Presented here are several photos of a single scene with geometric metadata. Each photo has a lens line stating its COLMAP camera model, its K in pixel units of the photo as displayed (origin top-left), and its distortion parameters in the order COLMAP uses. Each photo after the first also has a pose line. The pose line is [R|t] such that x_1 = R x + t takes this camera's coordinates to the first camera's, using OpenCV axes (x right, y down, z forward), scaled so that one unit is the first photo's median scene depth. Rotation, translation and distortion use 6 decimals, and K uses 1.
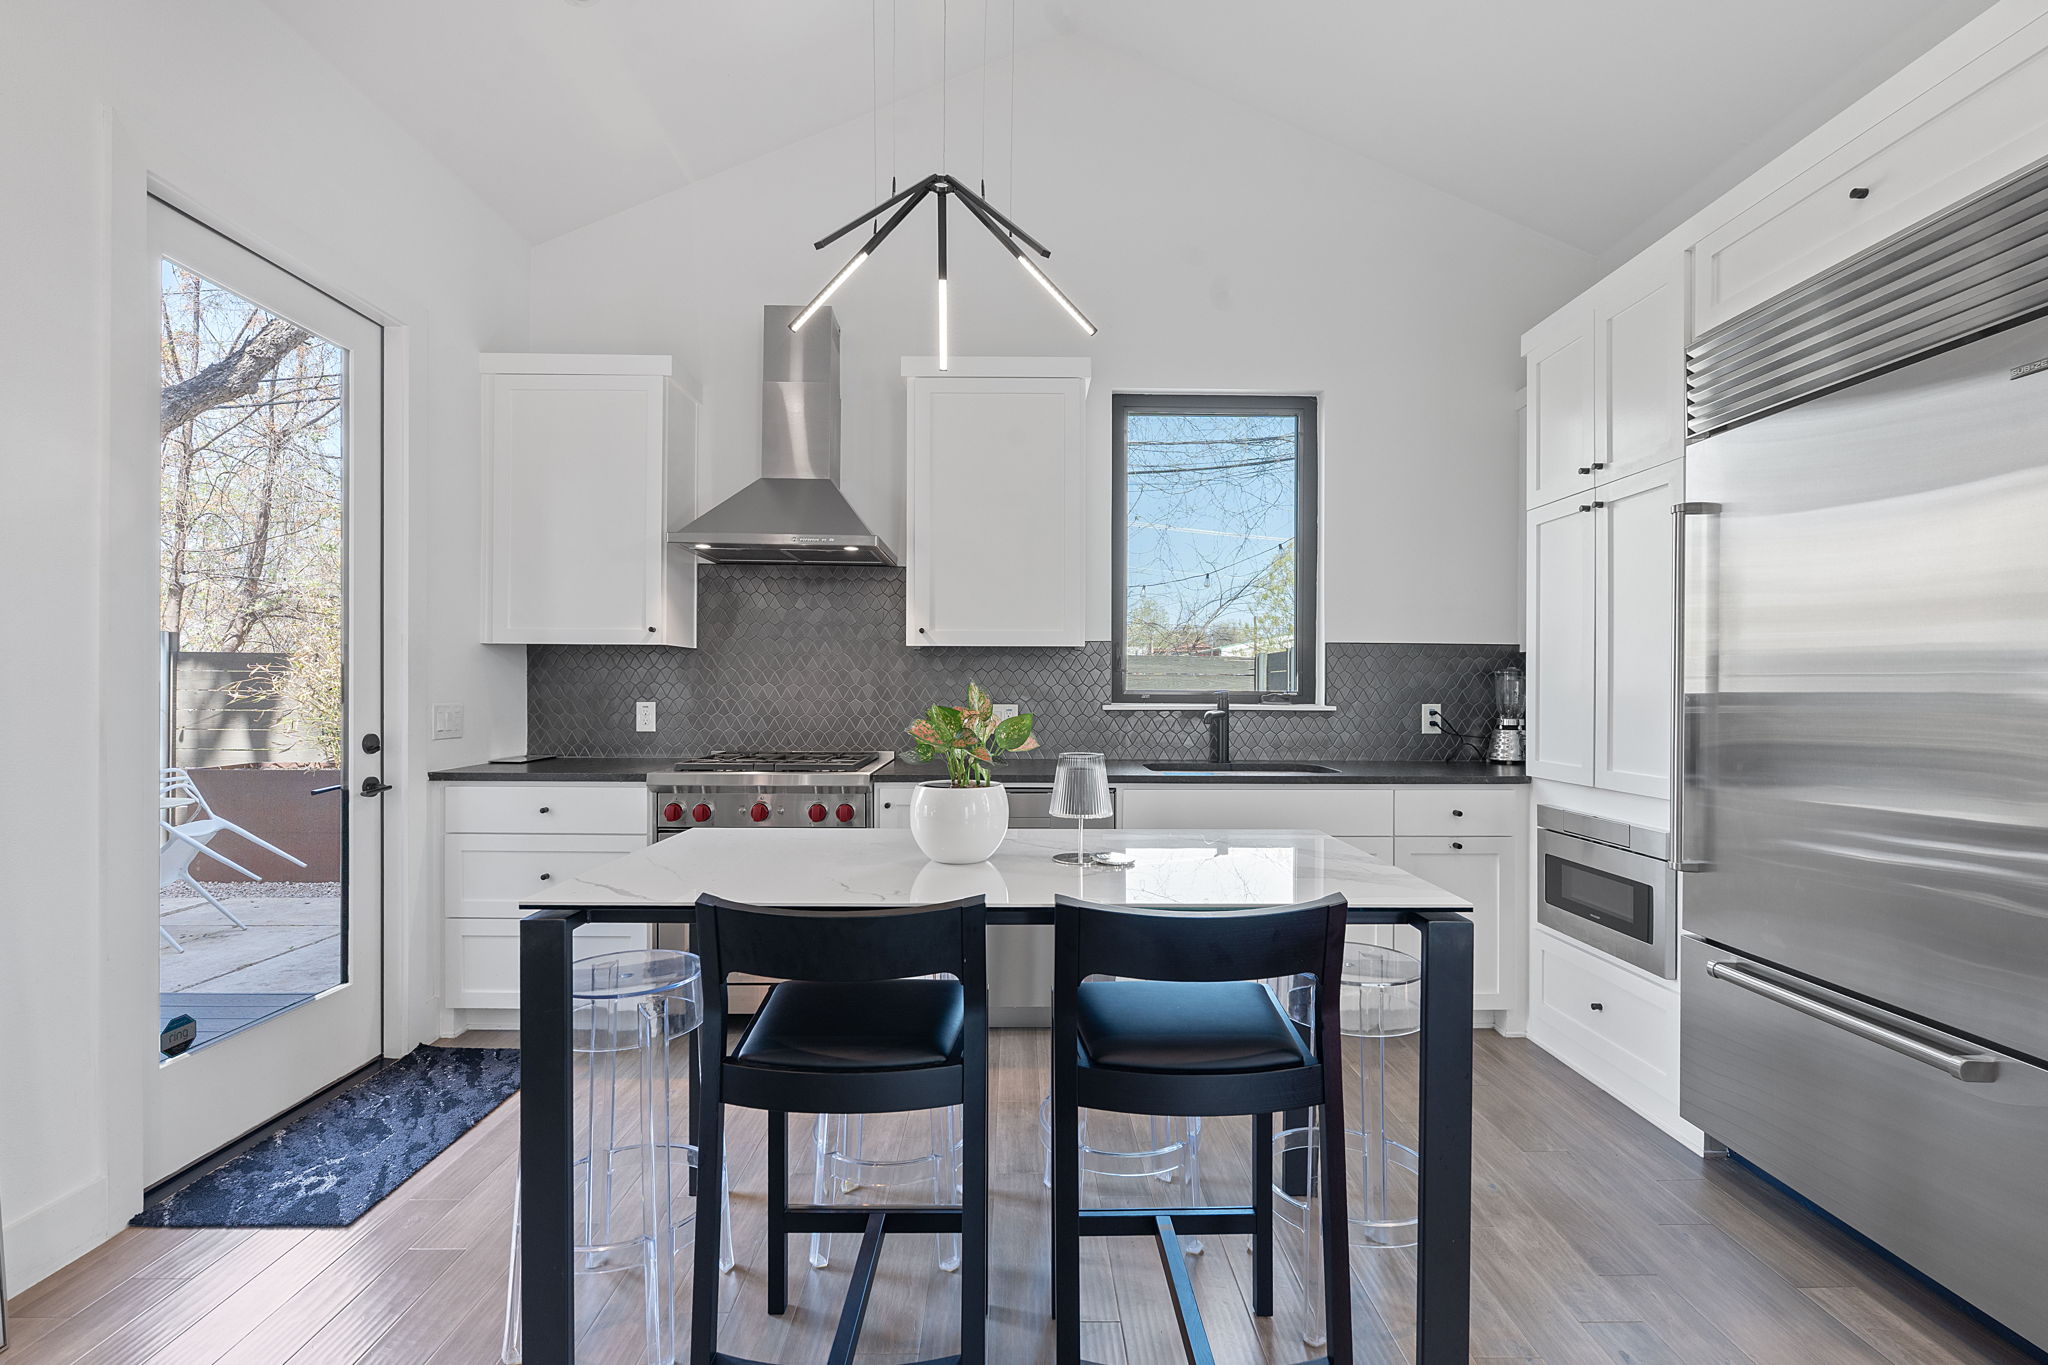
lens RADIAL K [[897.5, 0, 1024.2], [0, 897.5, 680.9], [0, 0, 1]] dist [-0.008231, 0.000499]
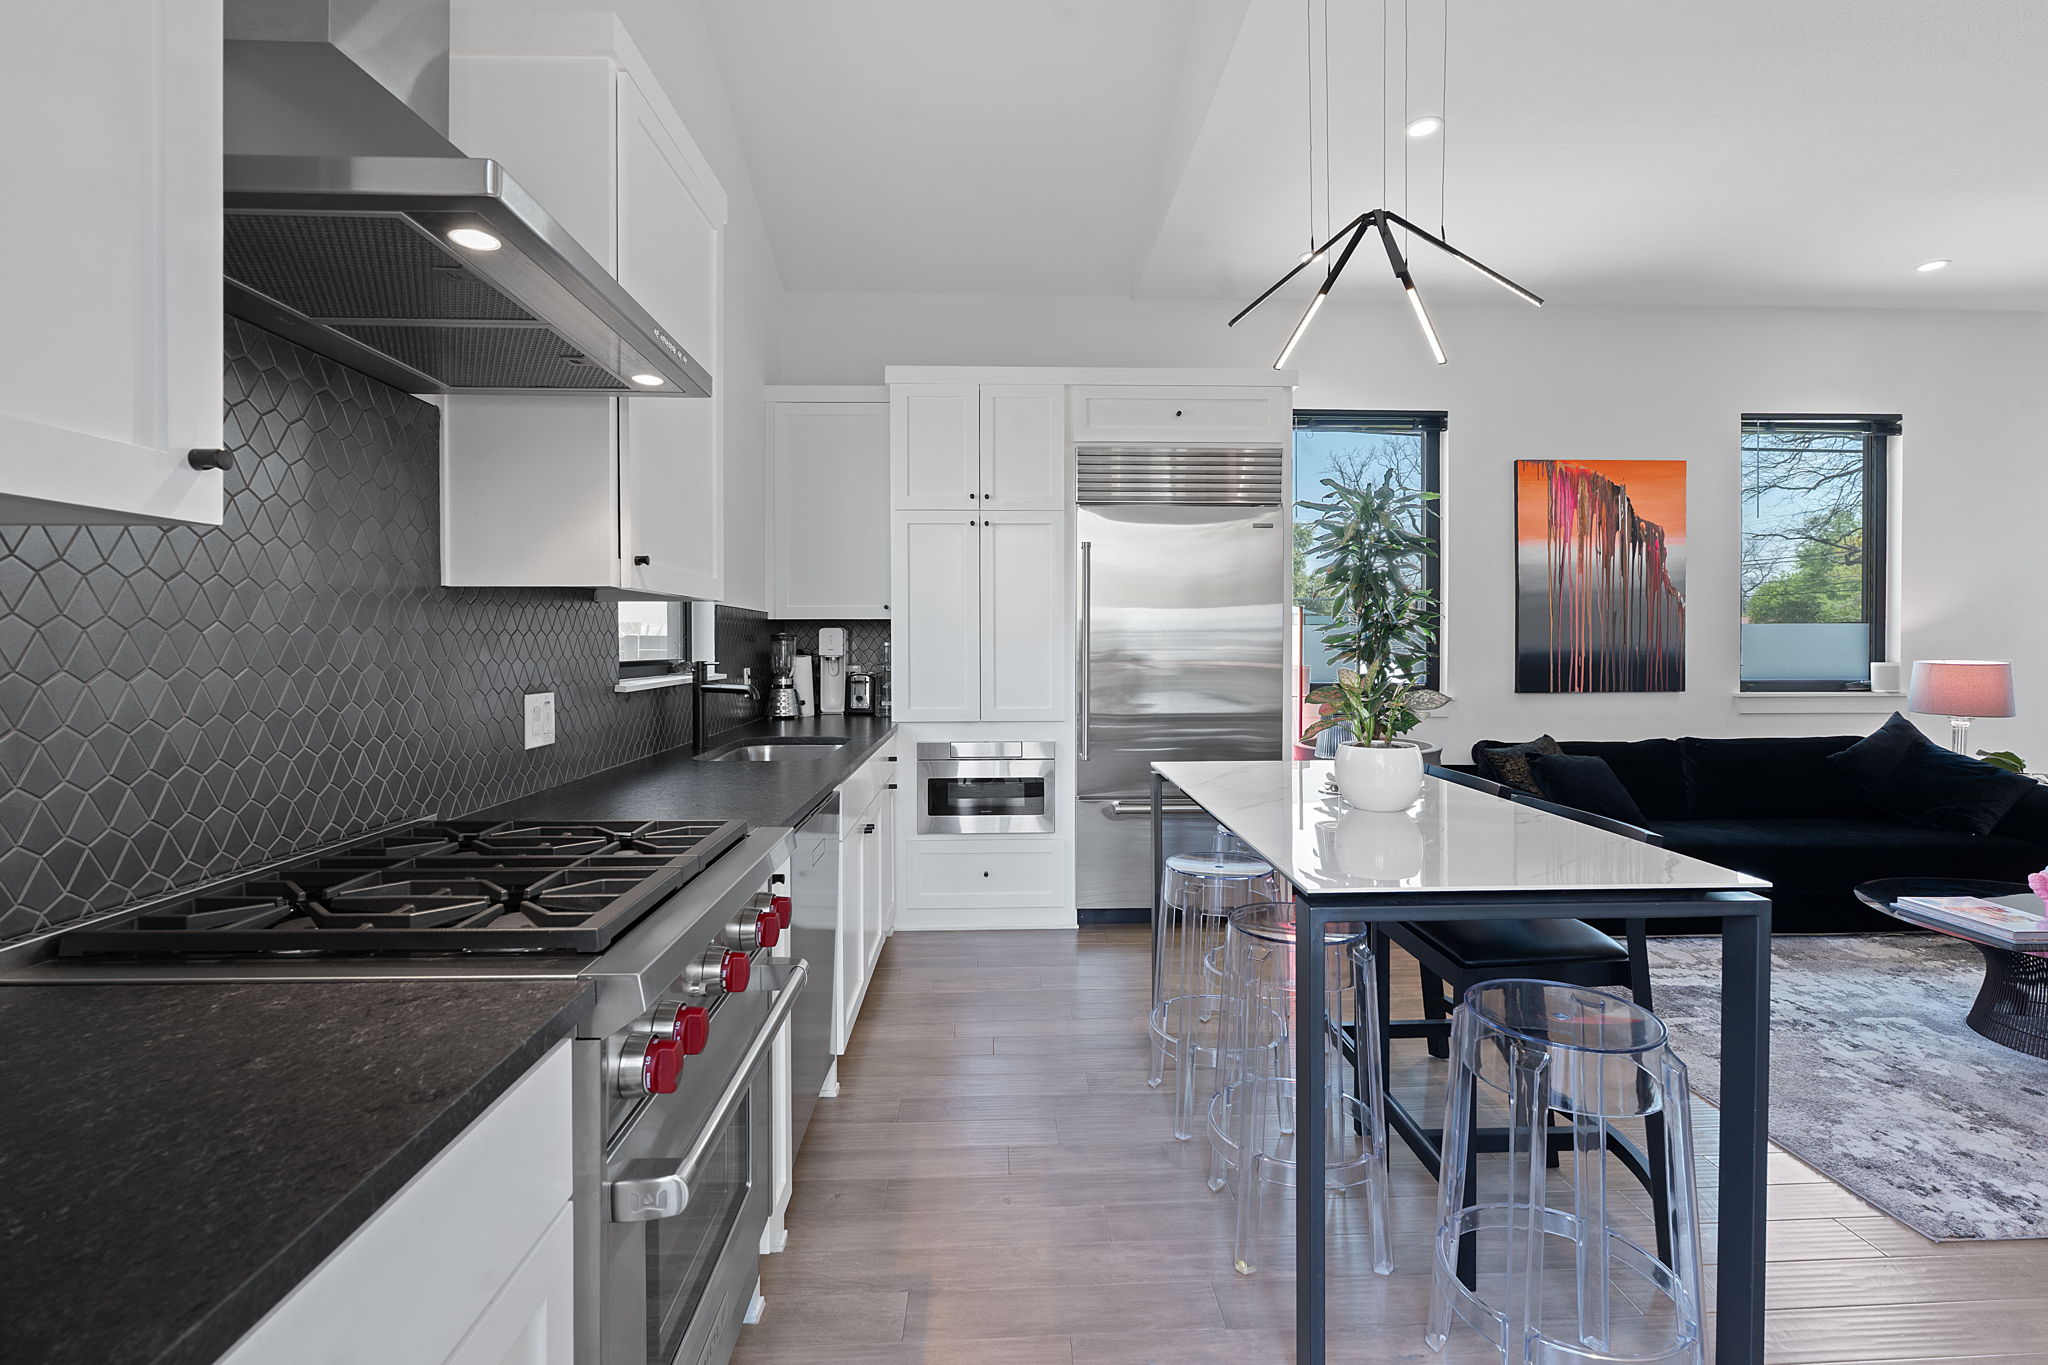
lens RADIAL K [[907.5, 0, 1029.1], [0, 907.5, 651.5], [0, 0, 1]] dist [-0.007219, 0.000664]
pose [[-0.028848, -0.014319, 0.999481, -0.672487], [-0.006949, 0.999876, 0.014124, -0.011430], [-0.999560, -0.006538, -0.028943, 0.804614]]
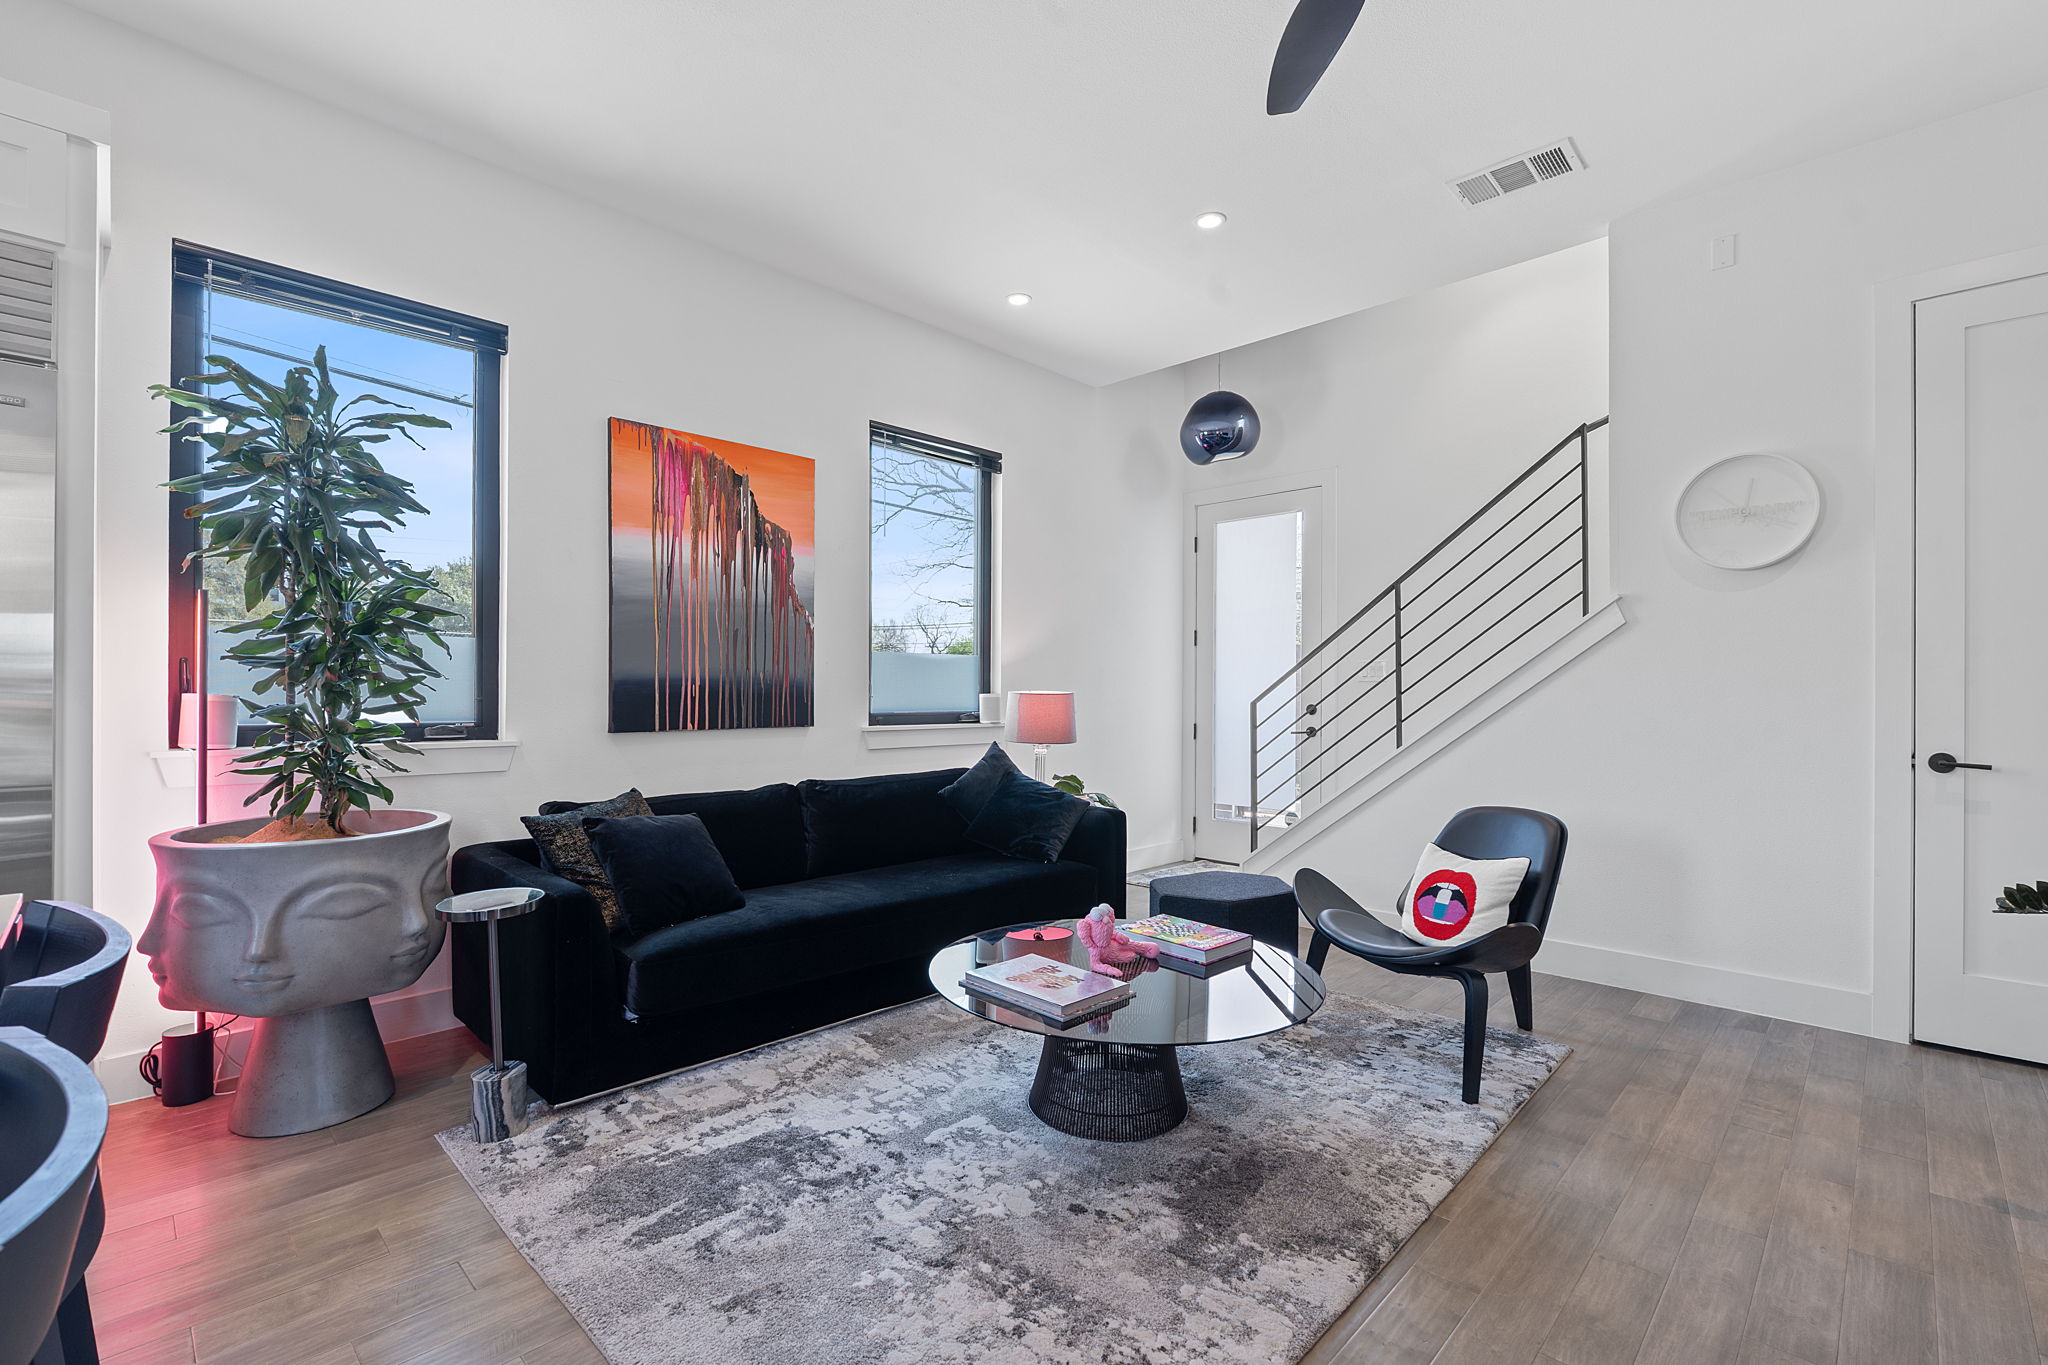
lens RADIAL K [[906.5, 0, 1024.0], [0, 906.5, 682.5], [0, 0, 1]] dist [-0.002174, 0.000025]
pose [[-0.709786, -0.001835, 0.704415, -0.347672], [-0.014892, 0.999812, -0.012401, 0.016390], [-0.704260, -0.019292, -0.709680, 0.399045]]
